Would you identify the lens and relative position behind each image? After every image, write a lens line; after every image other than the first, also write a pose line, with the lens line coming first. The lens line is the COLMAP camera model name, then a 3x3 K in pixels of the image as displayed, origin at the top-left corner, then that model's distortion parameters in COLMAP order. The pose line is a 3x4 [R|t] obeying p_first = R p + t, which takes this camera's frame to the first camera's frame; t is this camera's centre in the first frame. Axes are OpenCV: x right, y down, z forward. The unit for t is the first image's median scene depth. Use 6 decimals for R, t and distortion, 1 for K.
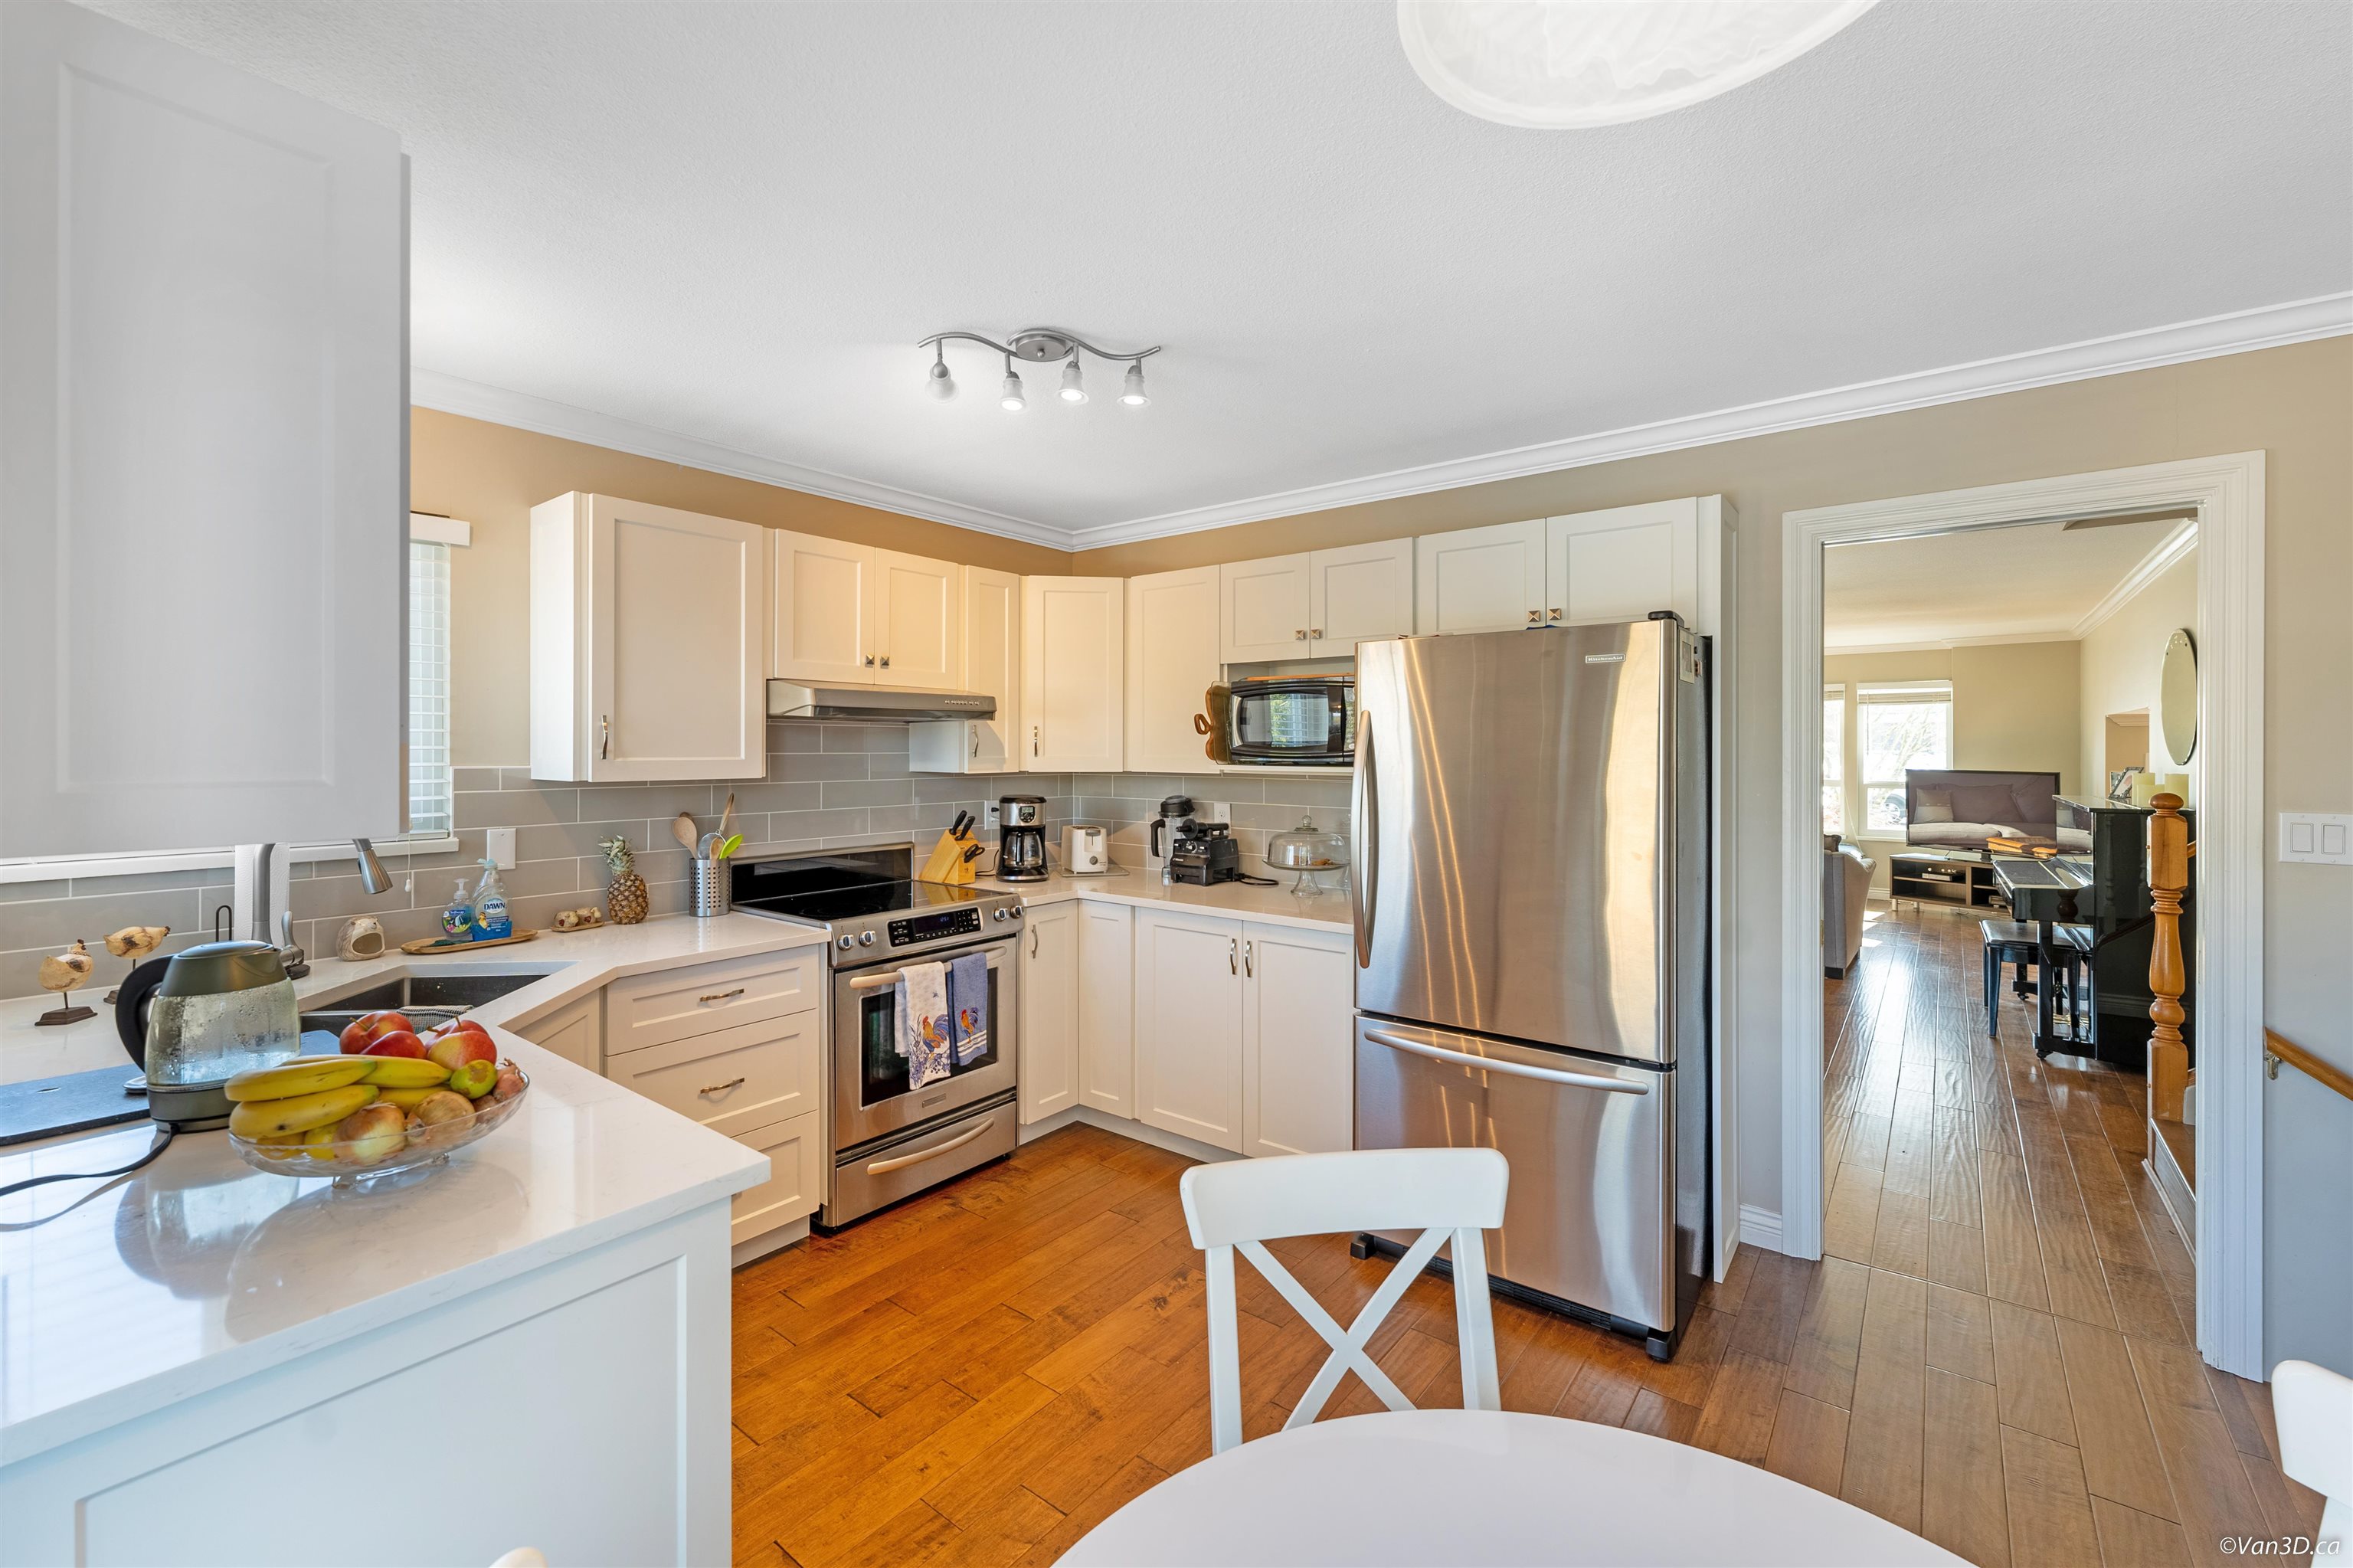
lens RADIAL K [[993.3, 0, 1167.8], [0, 993.3, 771.0], [0, 0, 1]] dist [0.001762, 0.000078]
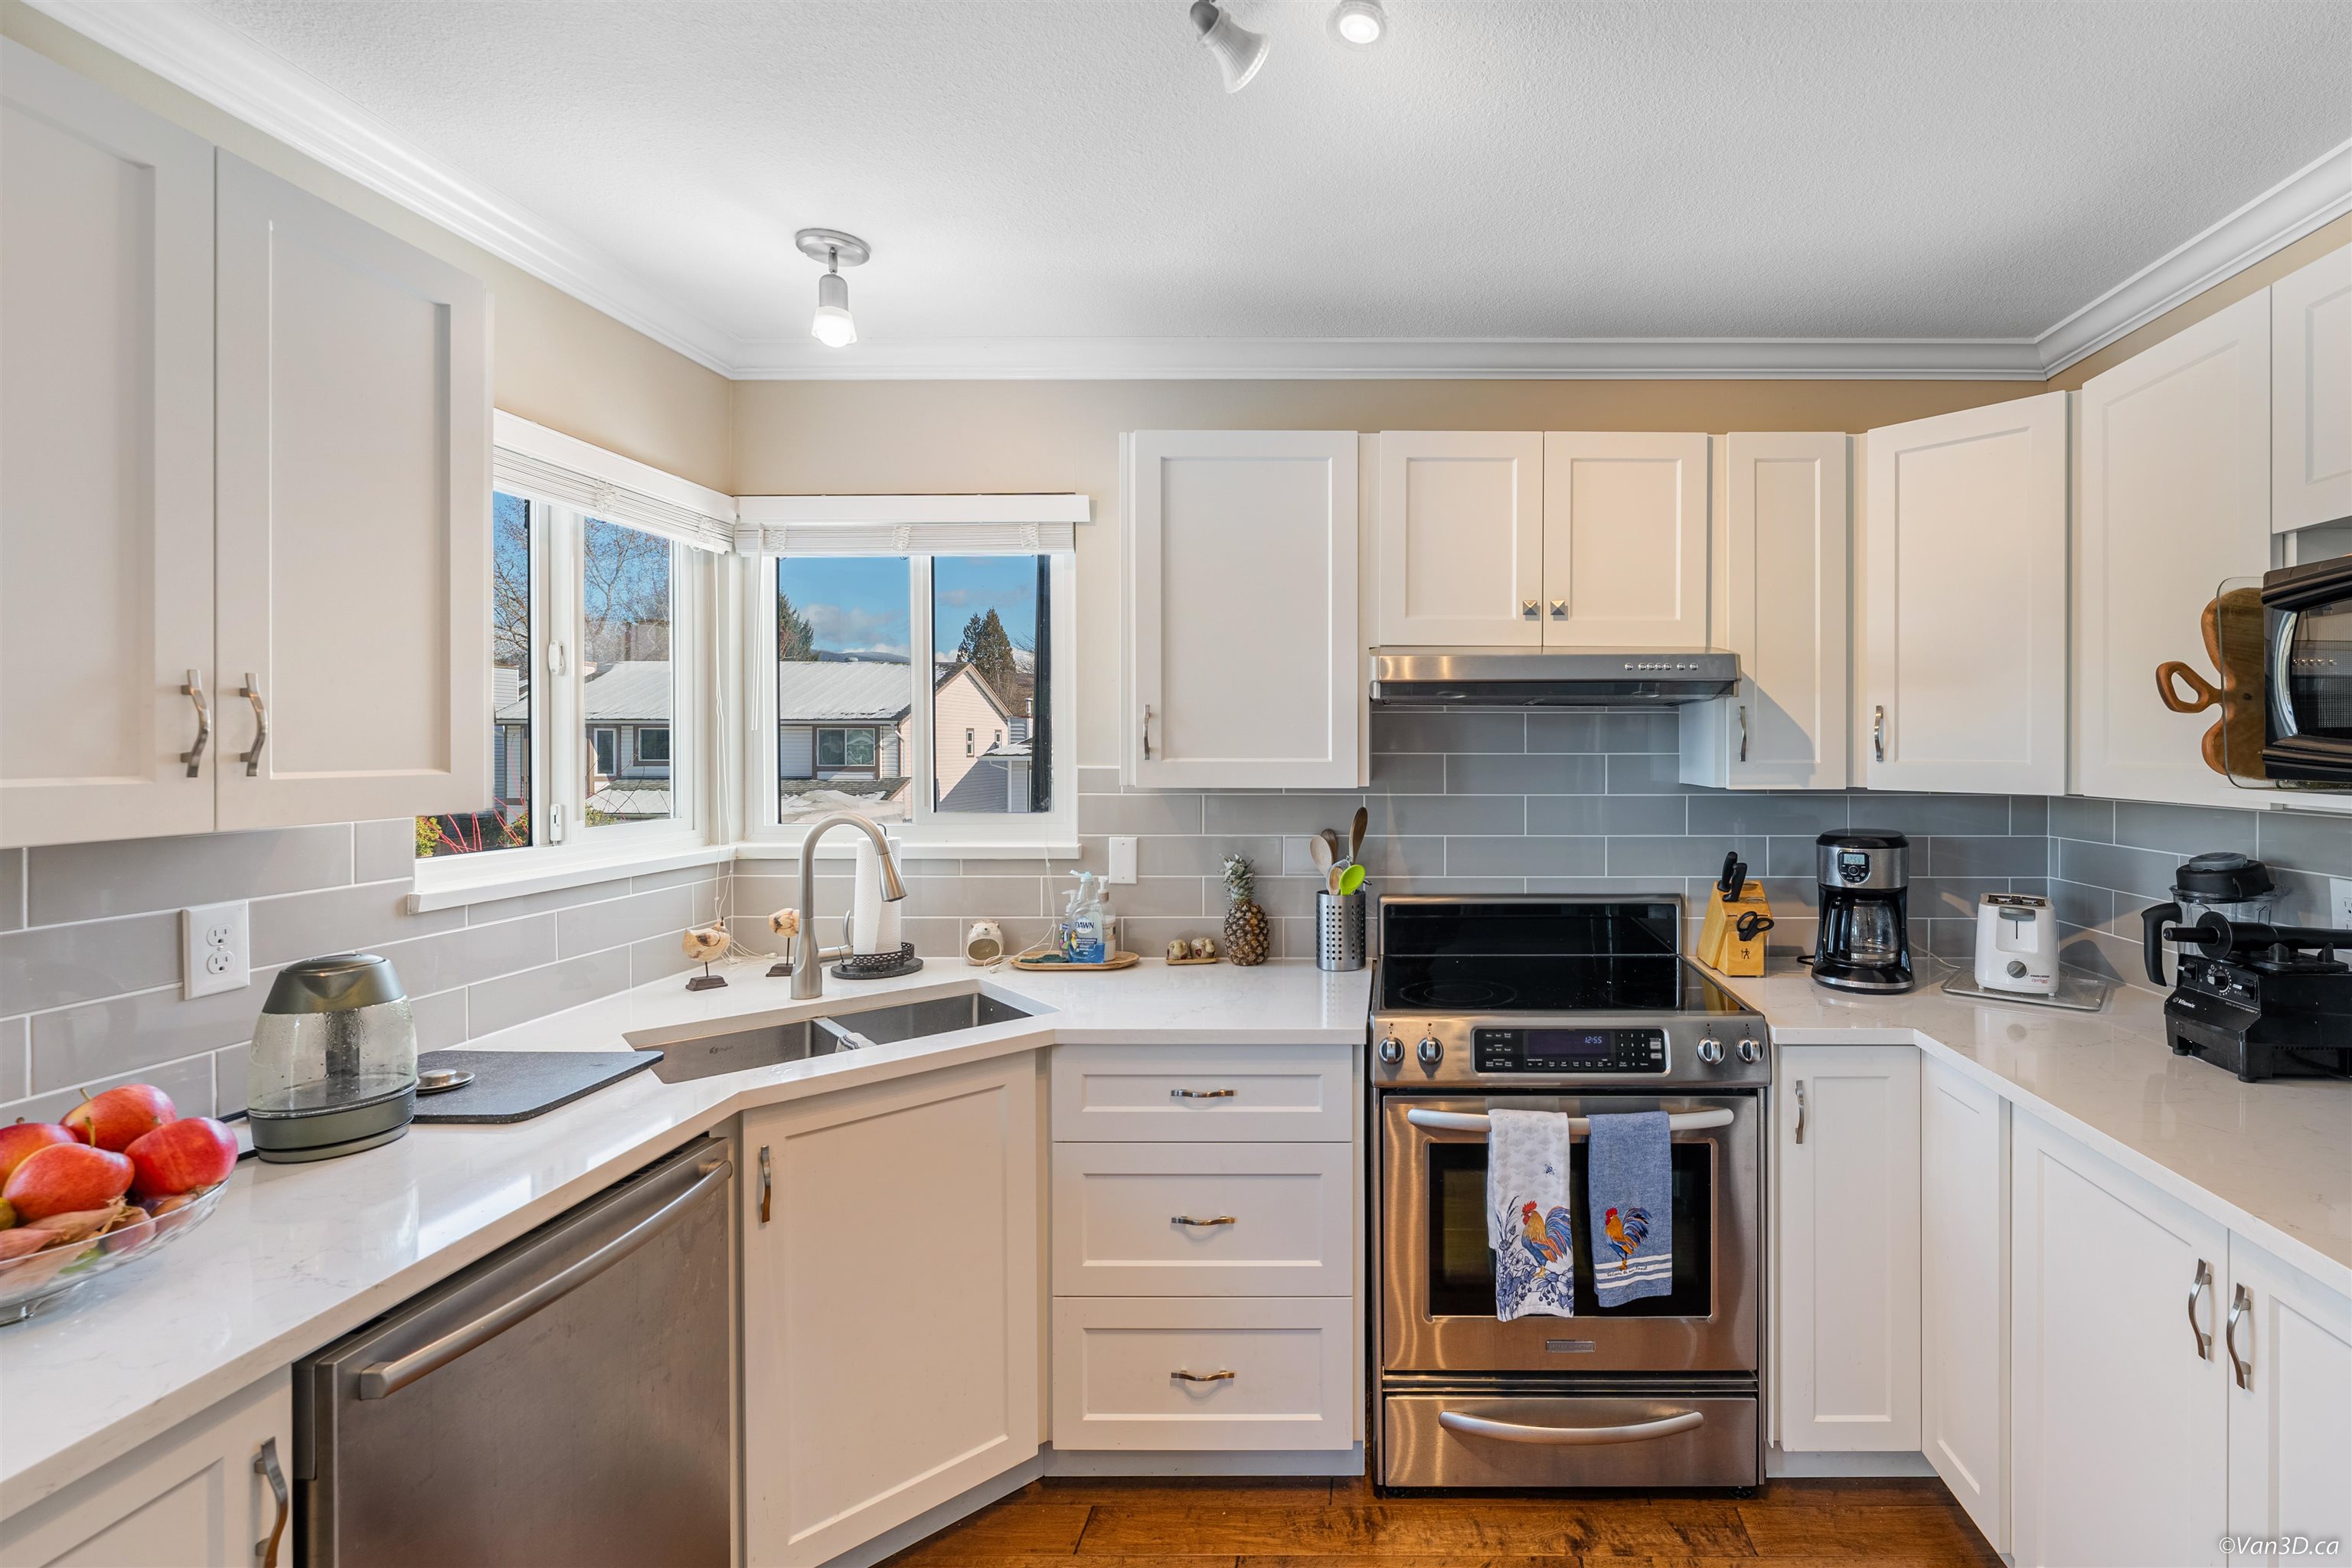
lens RADIAL K [[1068.9, 0, 1387.4], [0, 1068.9, 756.1], [0, 0, 1]] dist [-0.002550, -0.000172]
pose [[0.615151, 0.007330, -0.788376, 0.187530], [-0.018432, 0.999817, -0.005086, -0.011183], [0.788194, 0.017660, 0.615173, 0.501334]]
